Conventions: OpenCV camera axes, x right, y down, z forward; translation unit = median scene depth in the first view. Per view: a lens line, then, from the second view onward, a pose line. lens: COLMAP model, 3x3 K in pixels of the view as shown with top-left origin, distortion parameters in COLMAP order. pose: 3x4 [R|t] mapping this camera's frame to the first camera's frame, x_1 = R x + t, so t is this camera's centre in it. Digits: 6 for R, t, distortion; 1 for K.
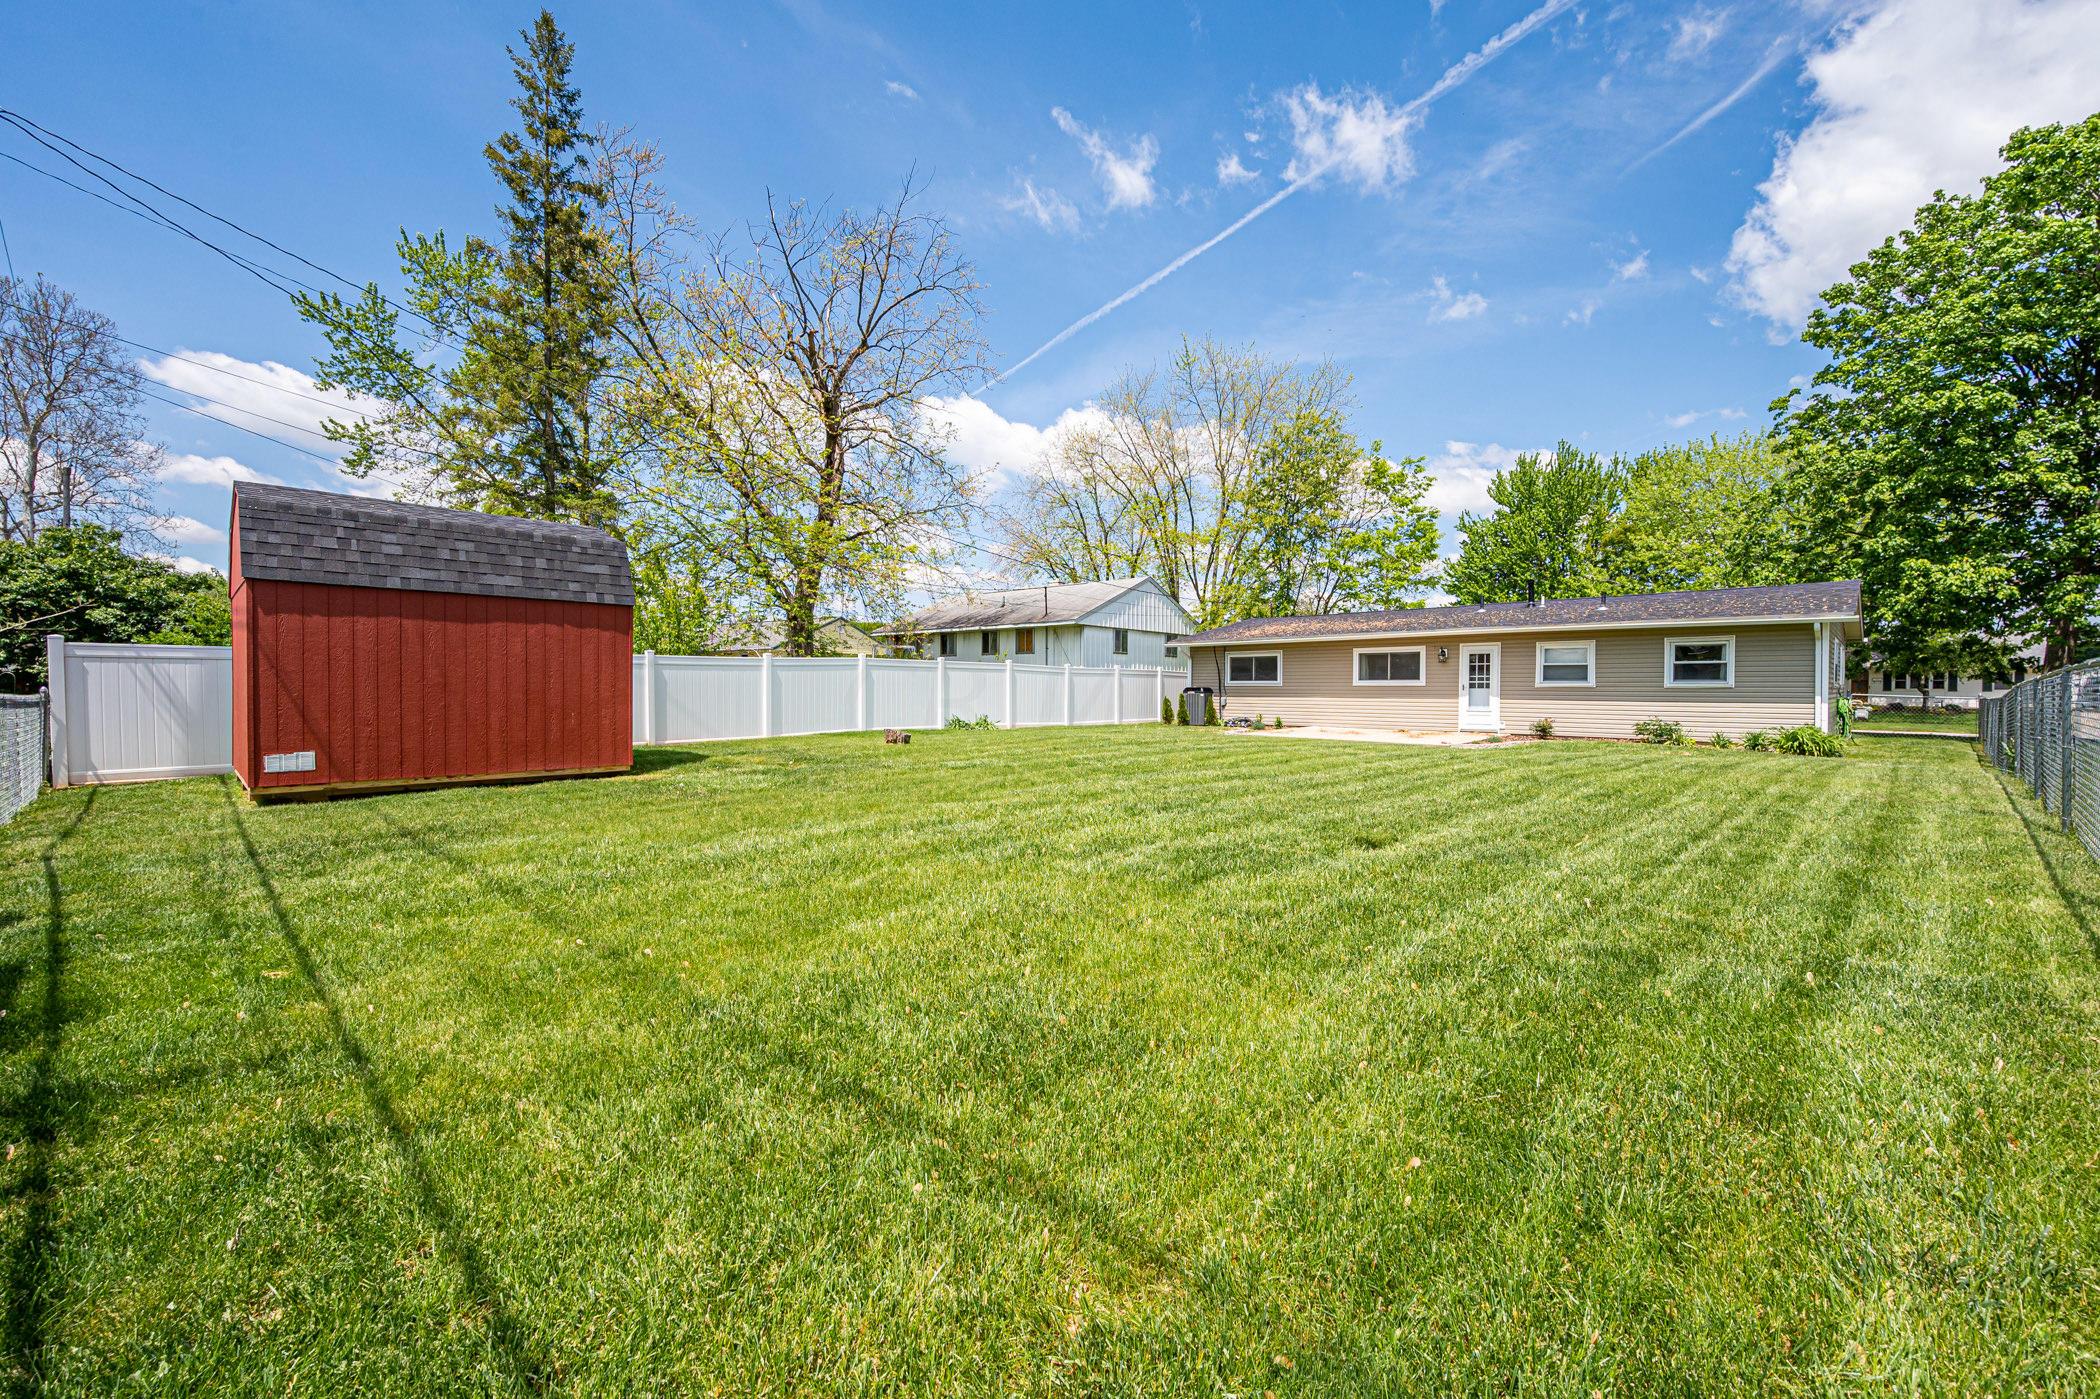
lens RADIAL K [[836.8, 0, 1049.3], [0, 836.8, 715.0], [0, 0, 1]] dist [0.000272, 0.000118]
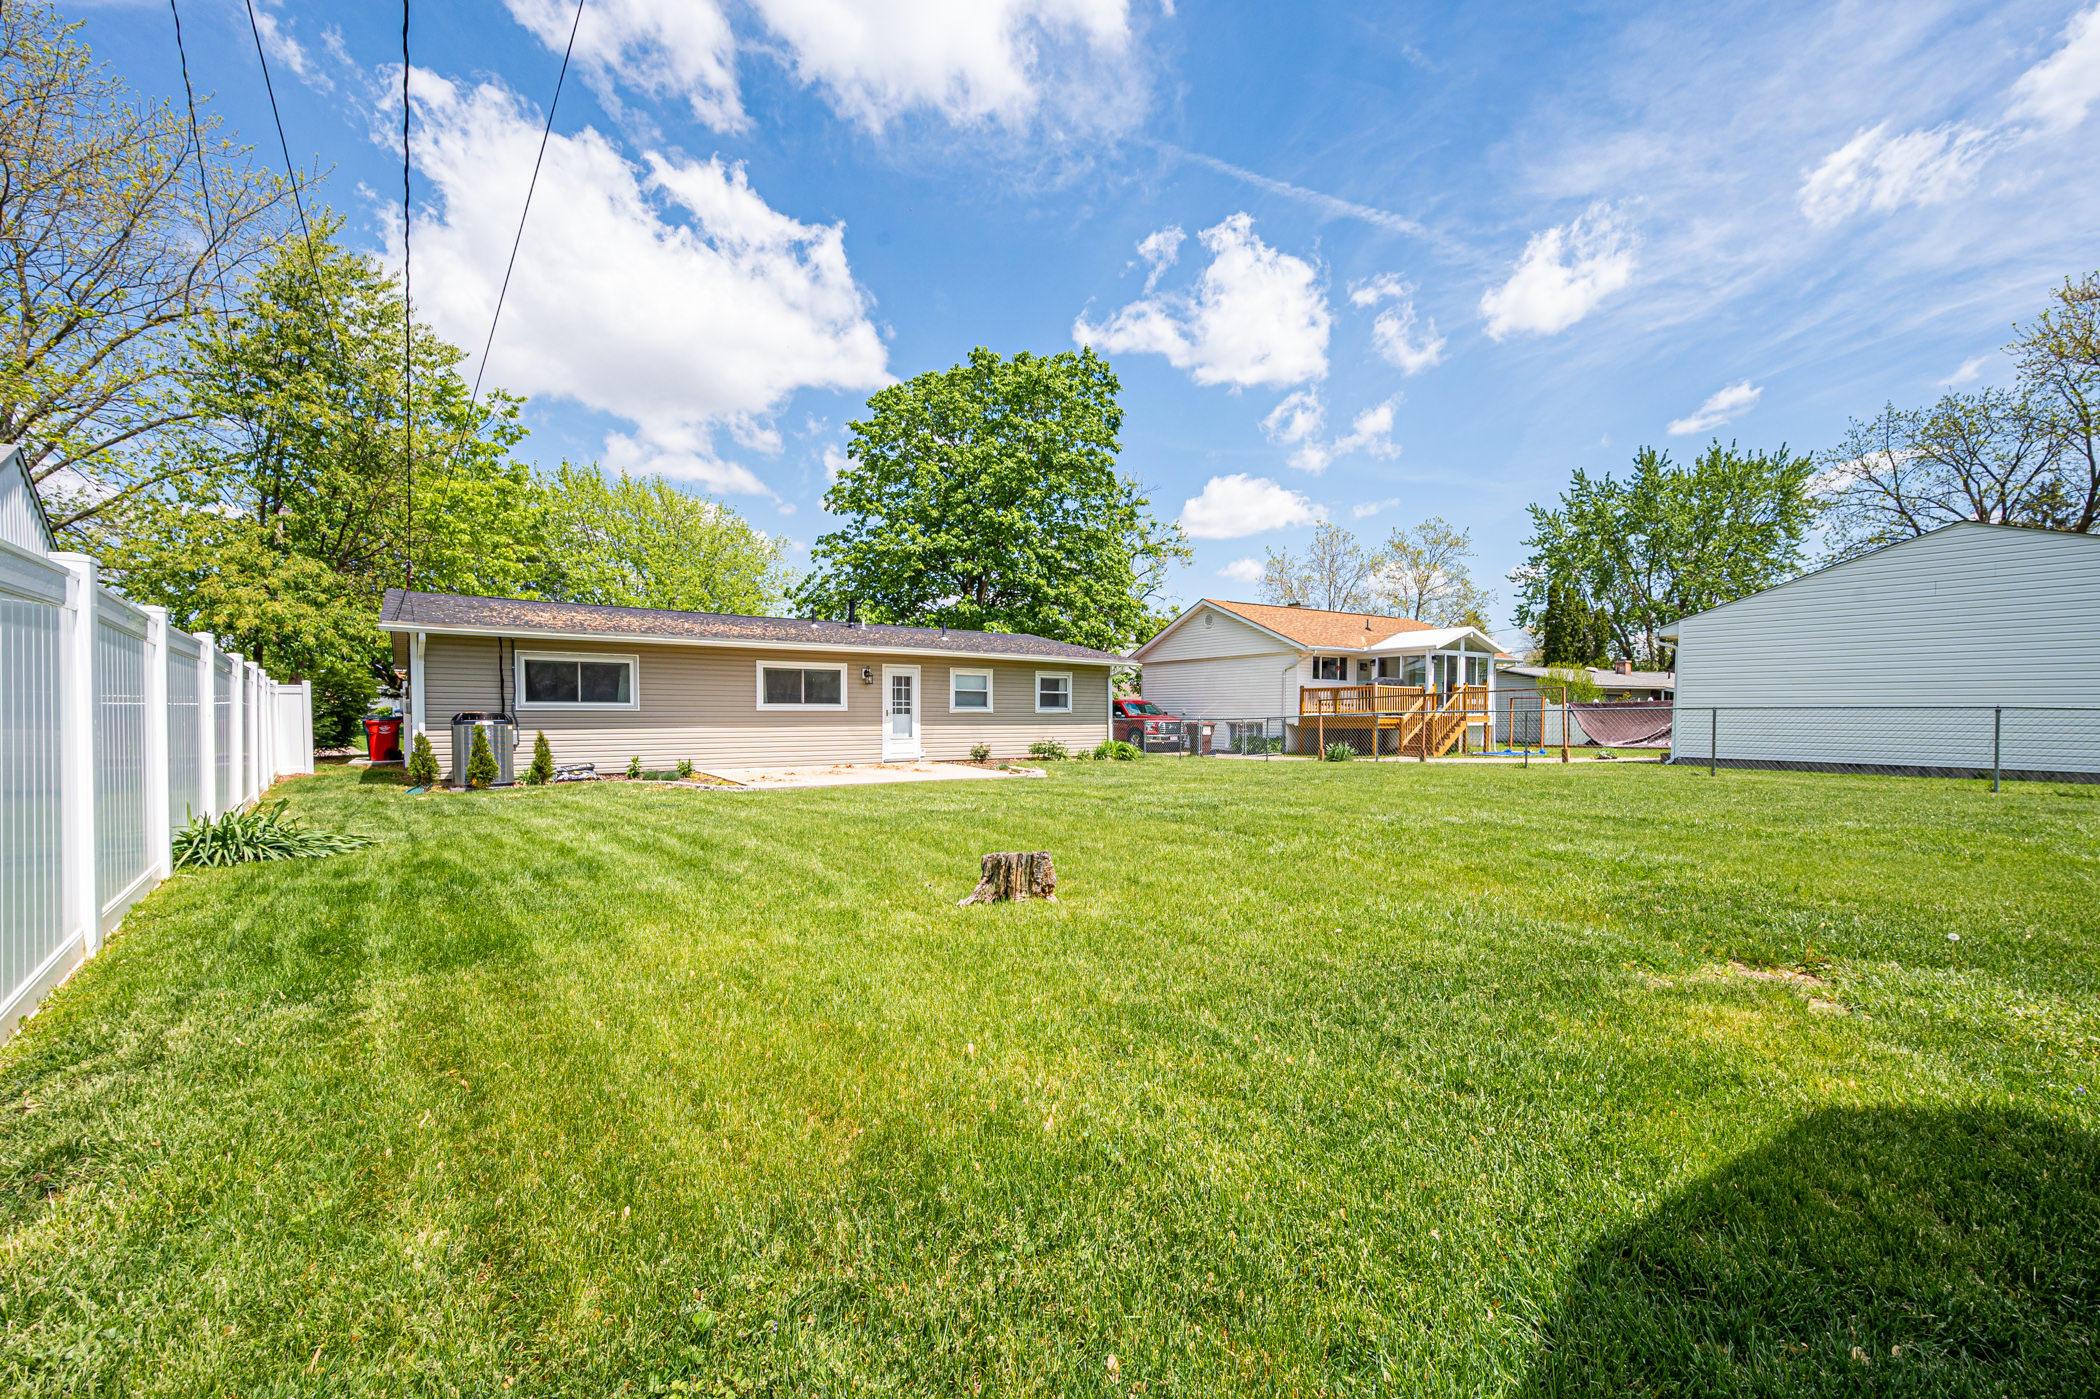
lens RADIAL K [[836.8, 0, 1068.4], [0, 836.8, 705.7], [0, 0, 1]] dist [0.000272, 0.000118]
pose [[0.108549, 0.009252, 0.994048, -0.326344], [0.035561, 0.999281, -0.013184, -0.020331], [-0.993455, 0.036780, 0.108142, 0.648598]]
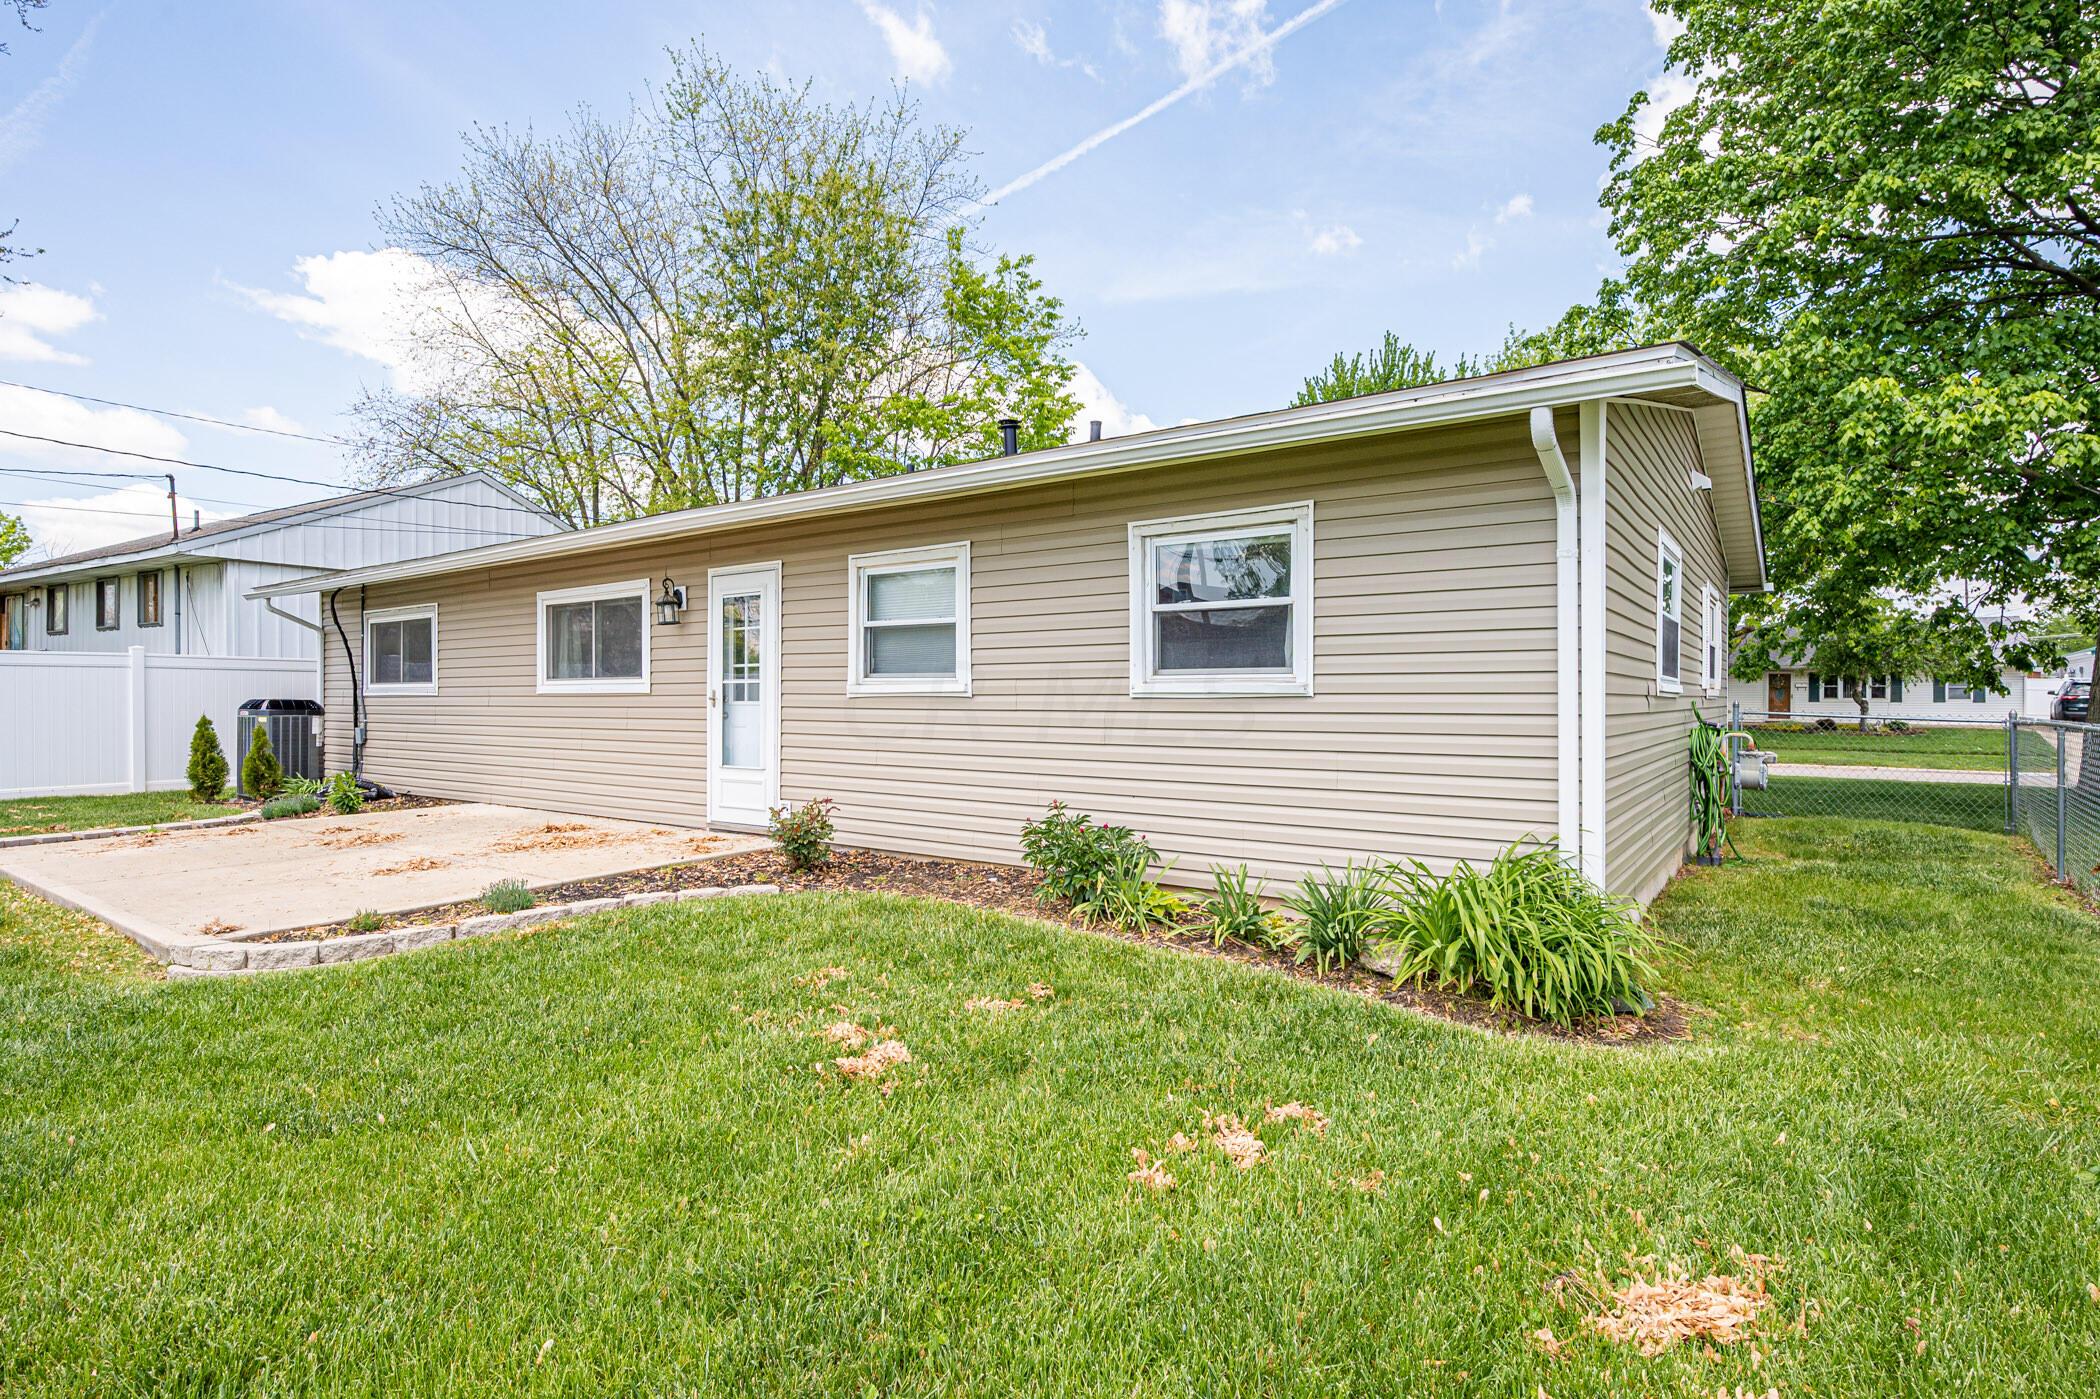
lens RADIAL K [[1030.2, 0, 1083.6], [0, 1030.2, 712.7], [0, 0, 1]] dist [-0.000511, -0.001691]
pose [[0.985734, -0.005348, 0.168225, 0.518111], [0.008855, 0.999759, -0.020103, -0.016010], [-0.168077, 0.021306, 0.985544, 0.519035]]
